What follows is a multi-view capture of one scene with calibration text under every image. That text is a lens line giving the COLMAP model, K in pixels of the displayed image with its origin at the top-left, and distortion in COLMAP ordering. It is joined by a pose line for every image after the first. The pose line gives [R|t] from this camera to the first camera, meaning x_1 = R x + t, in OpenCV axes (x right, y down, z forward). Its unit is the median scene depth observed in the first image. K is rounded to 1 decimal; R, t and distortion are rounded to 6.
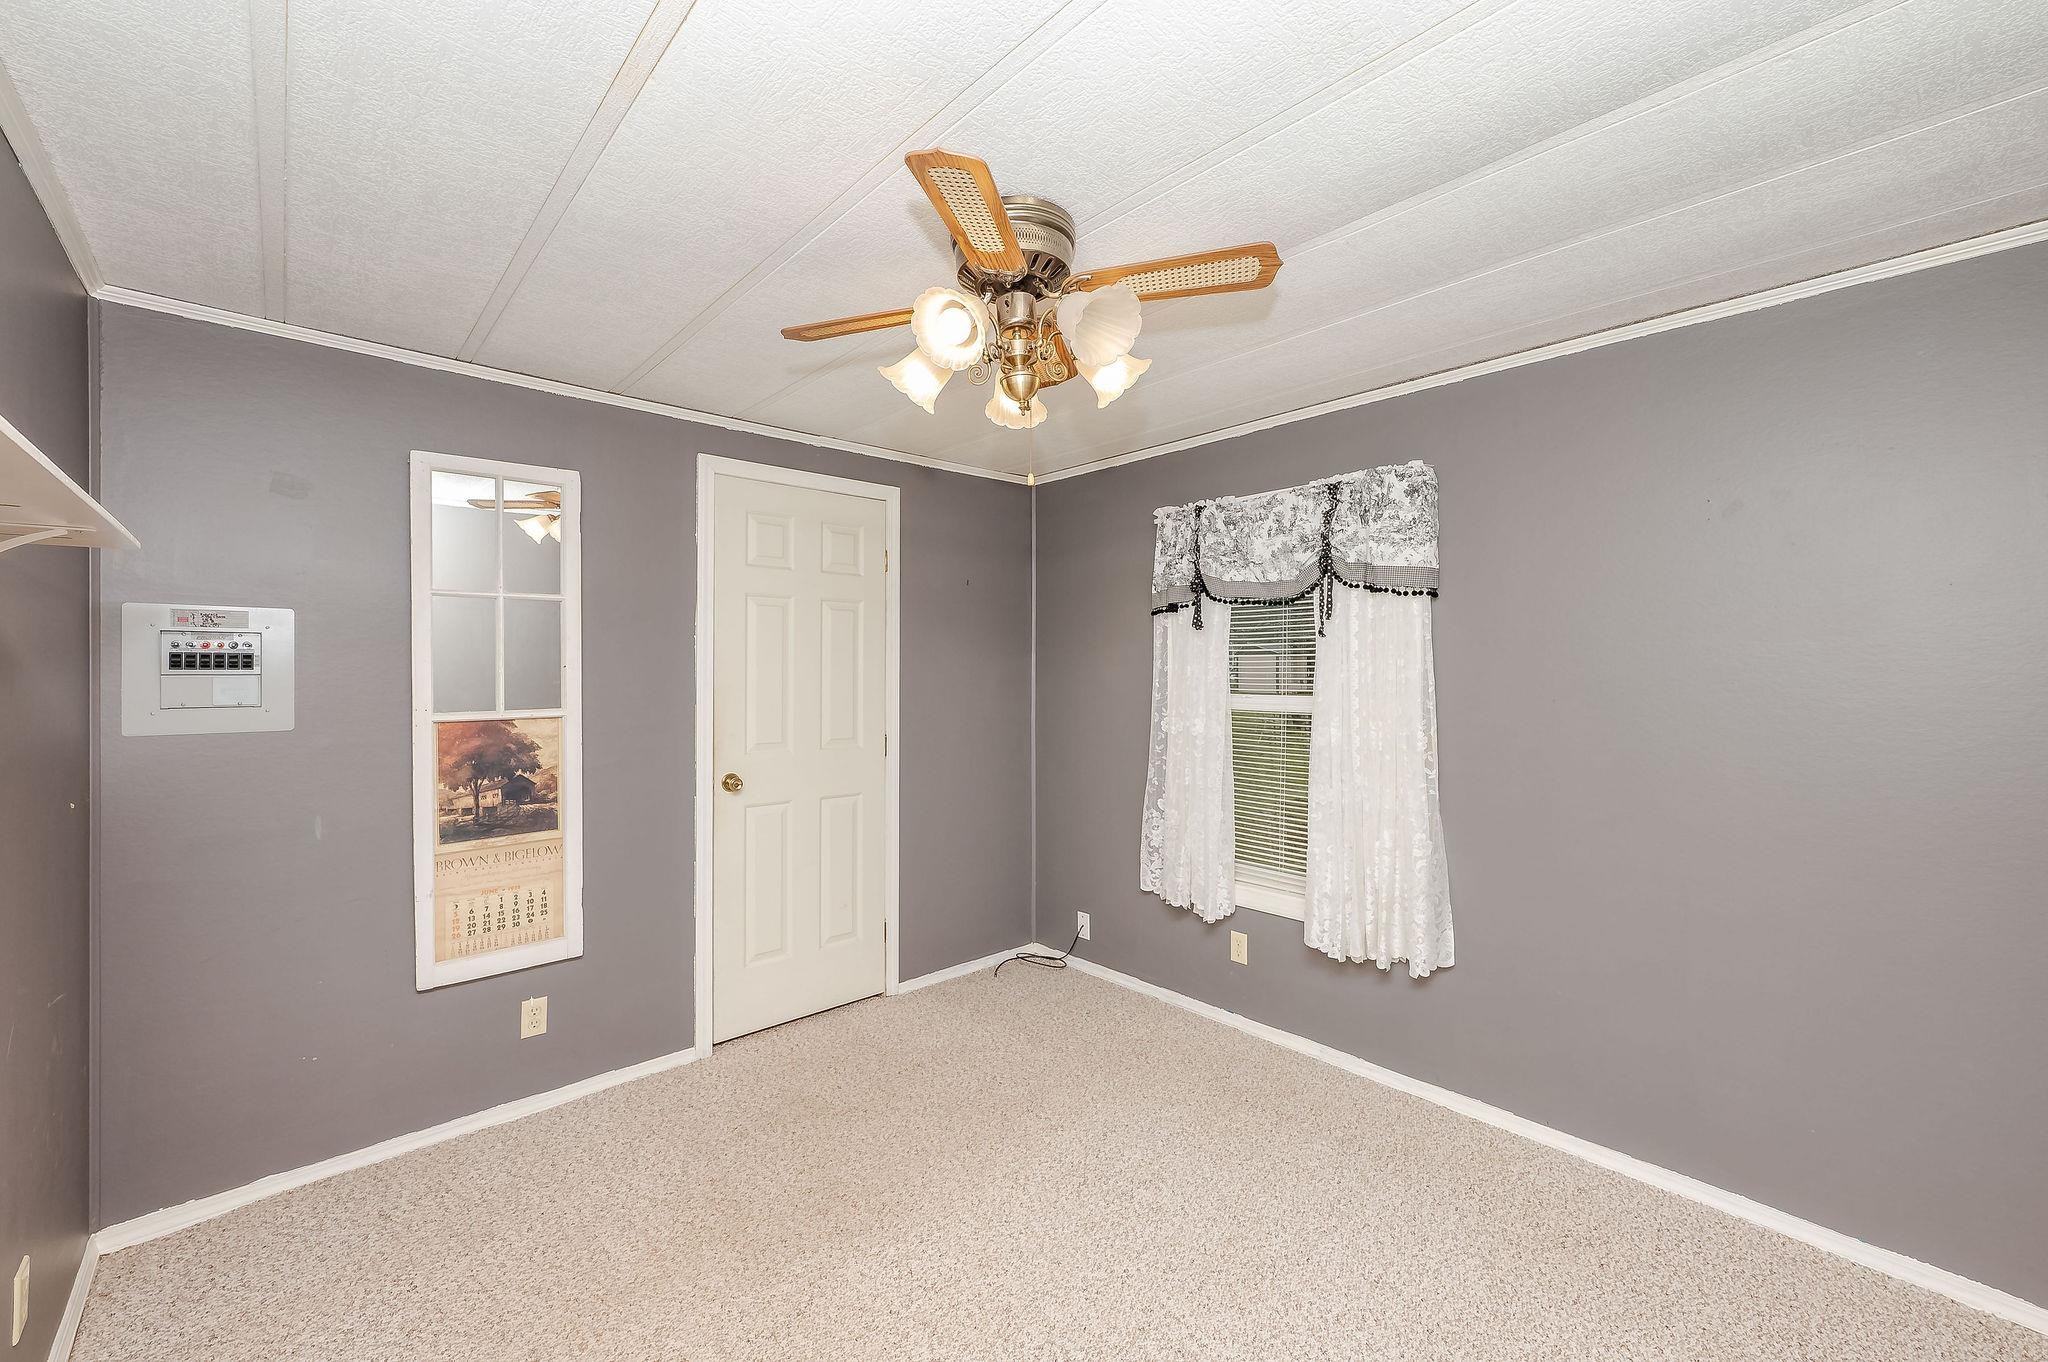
lens RADIAL K [[814.1, 0, 1026.9], [0, 814.1, 658.3], [0, 0, 1]] dist [-0.000312, 0.000048]
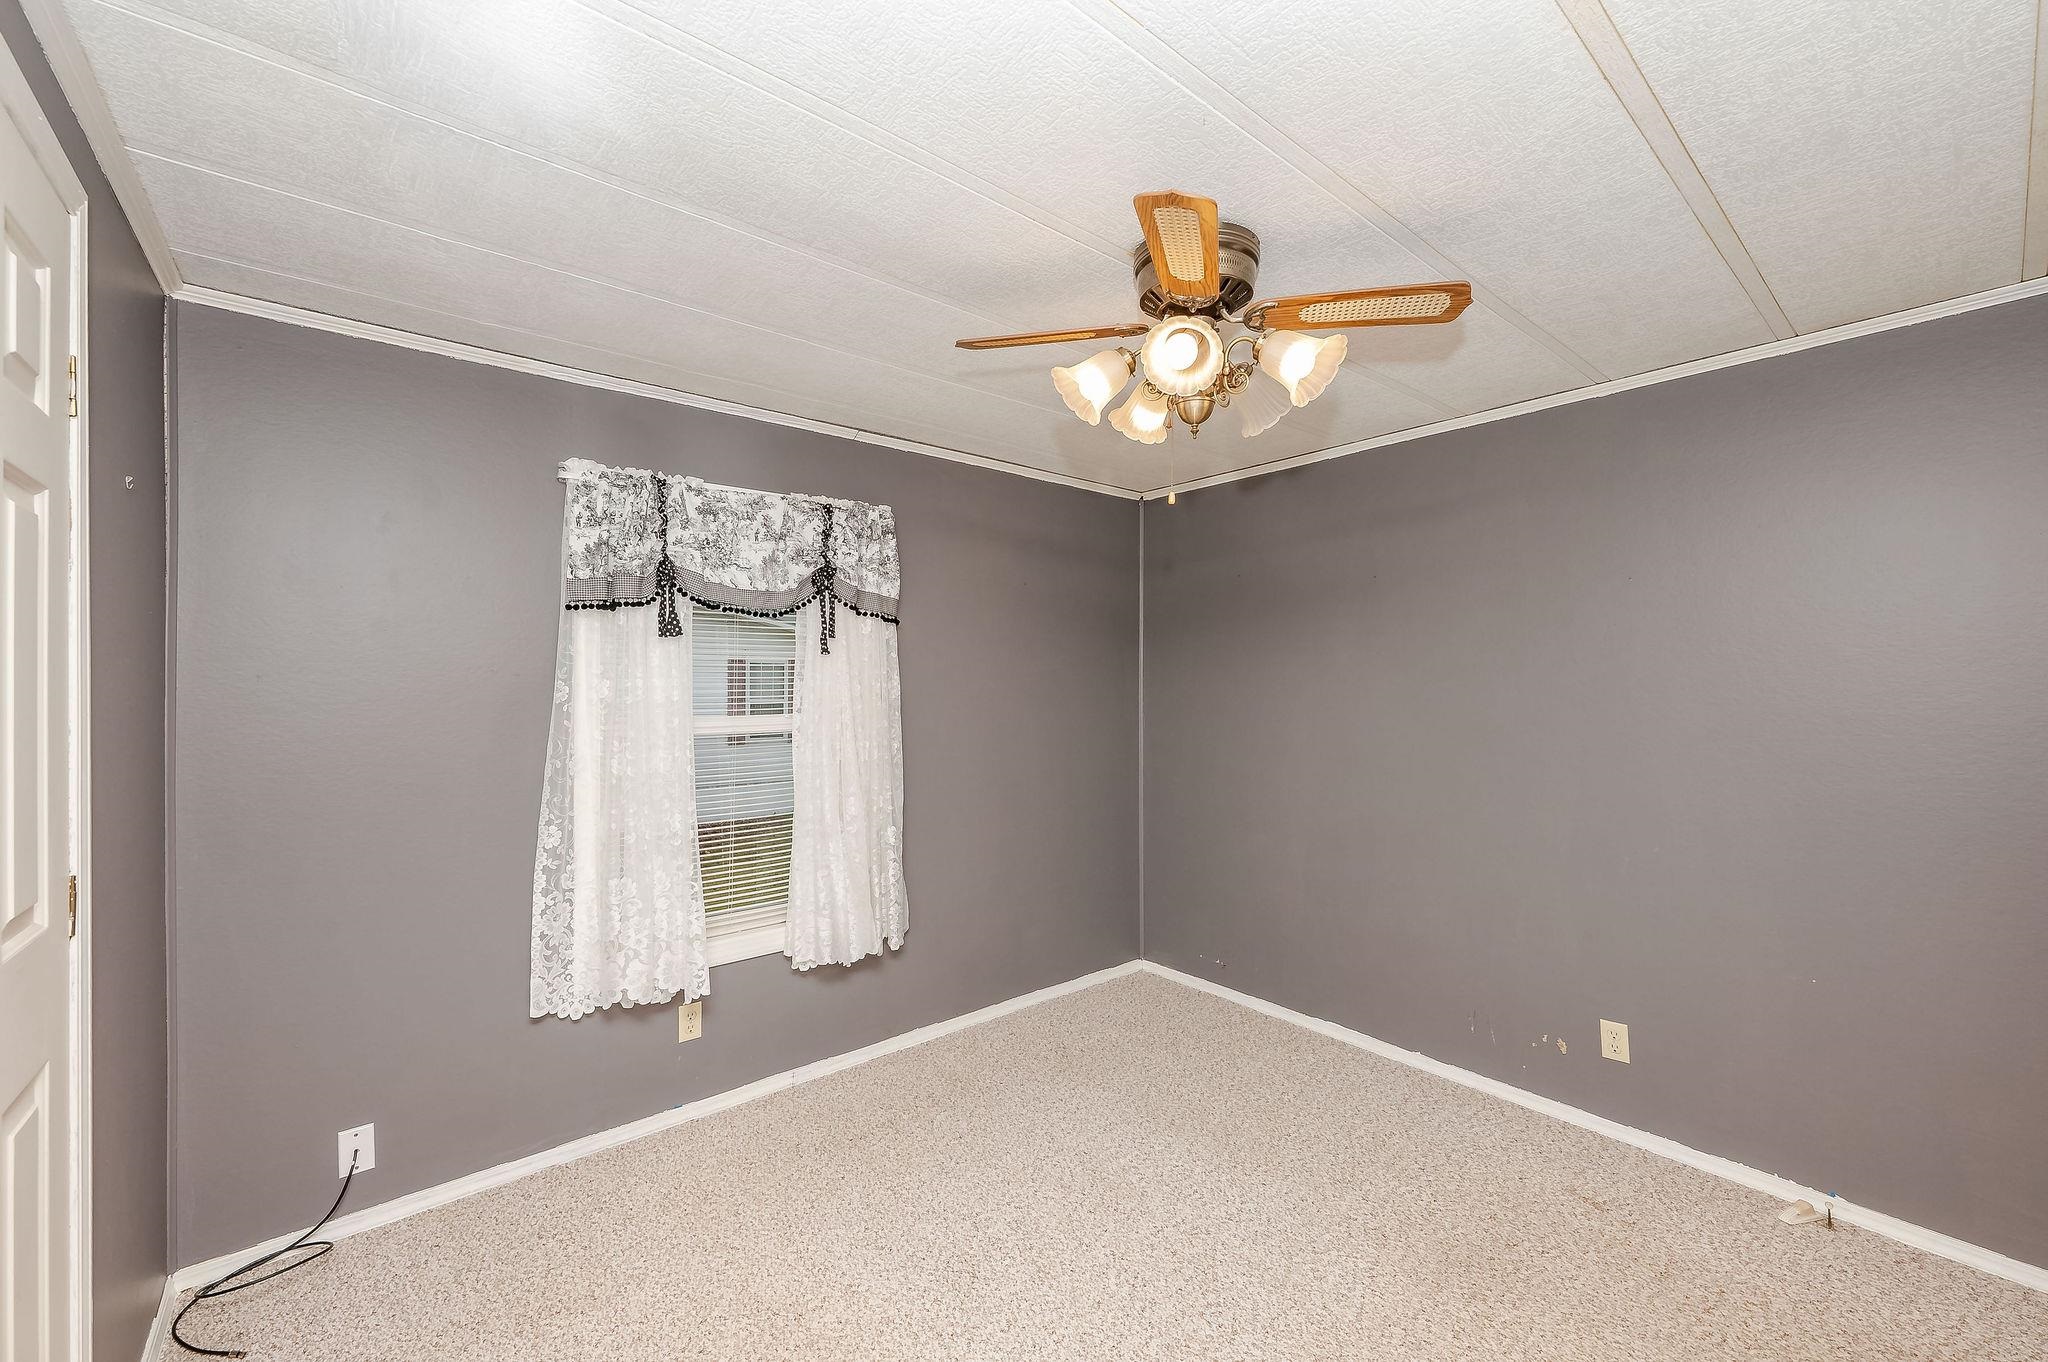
lens RADIAL K [[817.0, 0, 1021.3], [0, 817.0, 687.3], [0, 0, 1]] dist [-0.000618, -0.000029]
pose [[0.054403, -0.001606, 0.998518, -0.590835], [-0.000748, 0.999998, 0.001649, 0.012181], [-0.998519, -0.000837, 0.054402, 0.654612]]
